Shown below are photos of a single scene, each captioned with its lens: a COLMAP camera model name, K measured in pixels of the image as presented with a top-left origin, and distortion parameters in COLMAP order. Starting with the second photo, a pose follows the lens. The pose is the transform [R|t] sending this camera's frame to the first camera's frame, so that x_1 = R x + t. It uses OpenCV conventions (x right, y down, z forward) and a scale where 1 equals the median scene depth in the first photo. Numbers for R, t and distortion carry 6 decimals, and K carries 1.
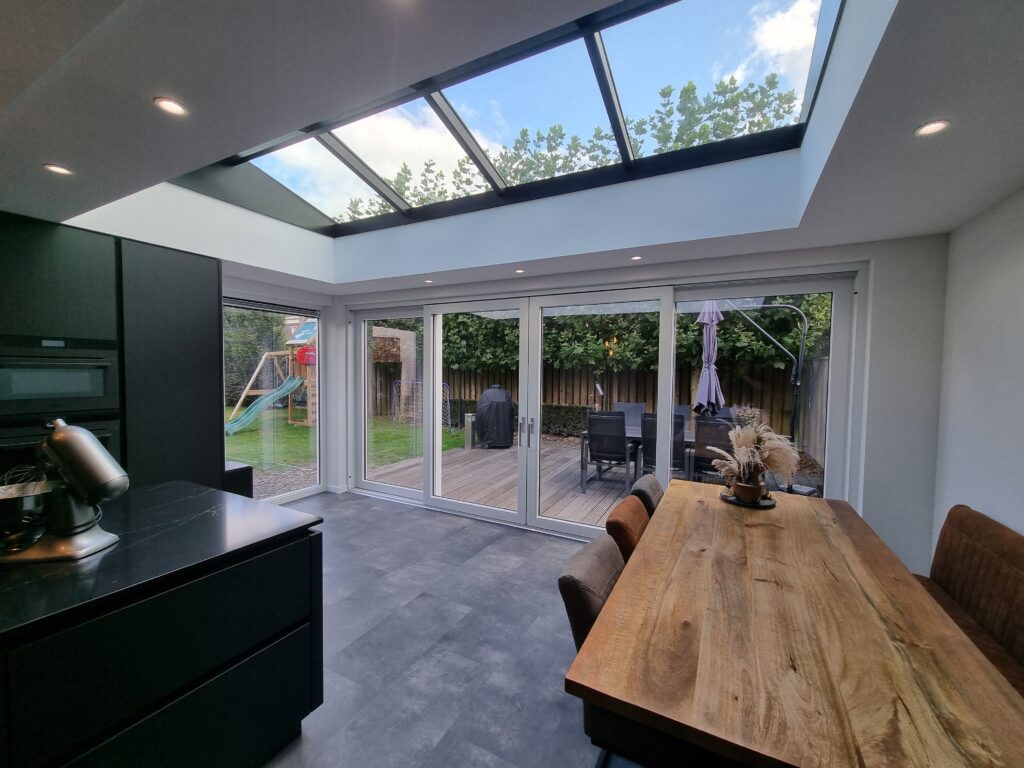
lens RADIAL K [[415.7, 0, 514.7], [0, 415.7, 386.7], [0, 0, 1]] dist [0.002710, -0.003419]
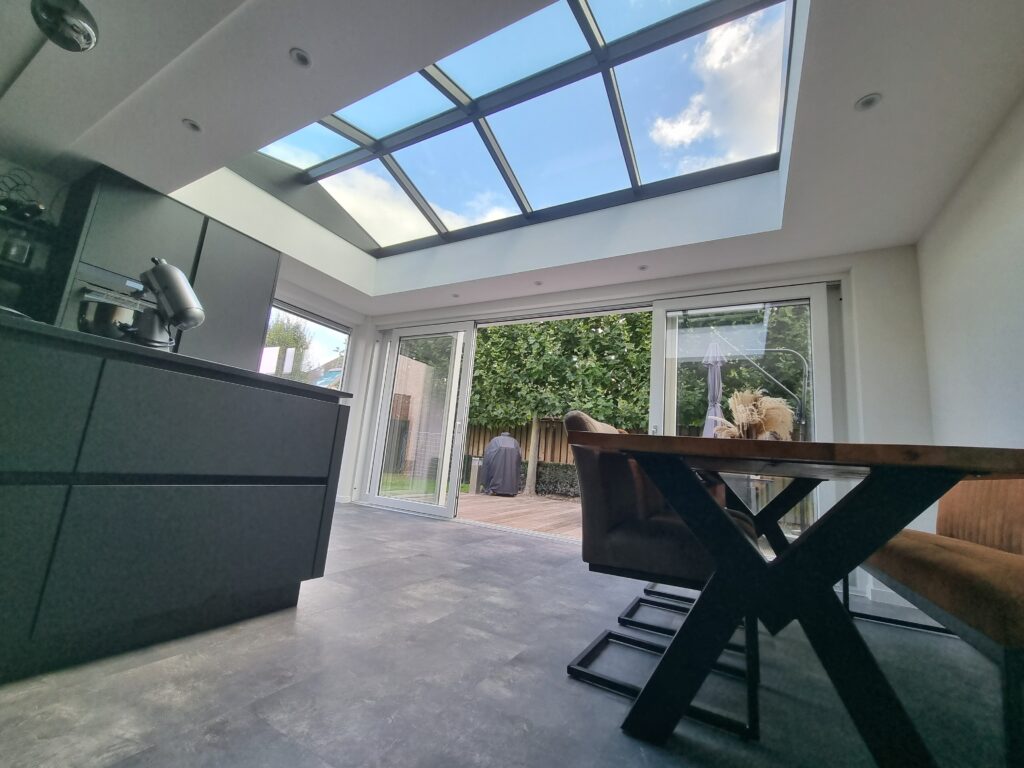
lens RADIAL K [[417.1, 0, 512.7], [0, 417.1, 387.8], [0, 0, 1]] dist [-0.001166, -0.000256]
pose [[0.997040, 0.068624, -0.034662, 0.000701], [-0.074549, 0.973170, -0.217674, 0.221746], [0.018794, 0.219613, 0.975406, -0.035106]]
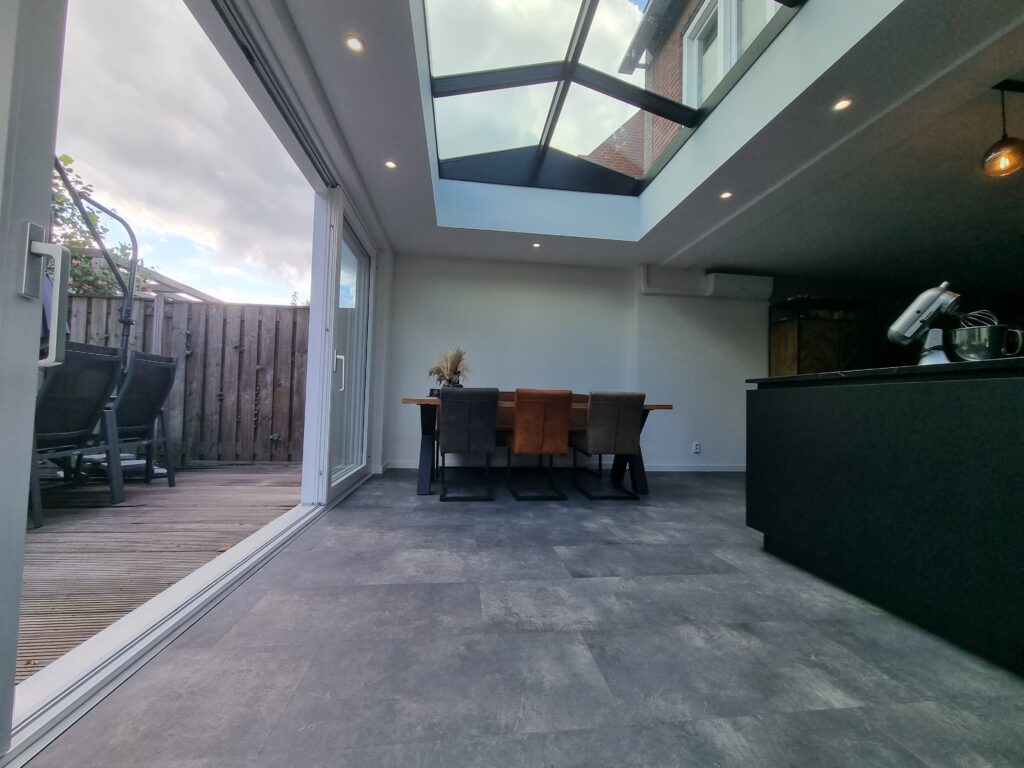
lens RADIAL K [[415.7, 0, 514.7], [0, 415.7, 386.7], [0, 0, 1]] dist [0.002710, -0.003419]
pose [[-0.571796, 0.005823, 0.820375, -0.490078], [0.002905, 0.999983, -0.005072, 0.149338], [-0.820391, -0.000517, -0.571803, 1.027125]]
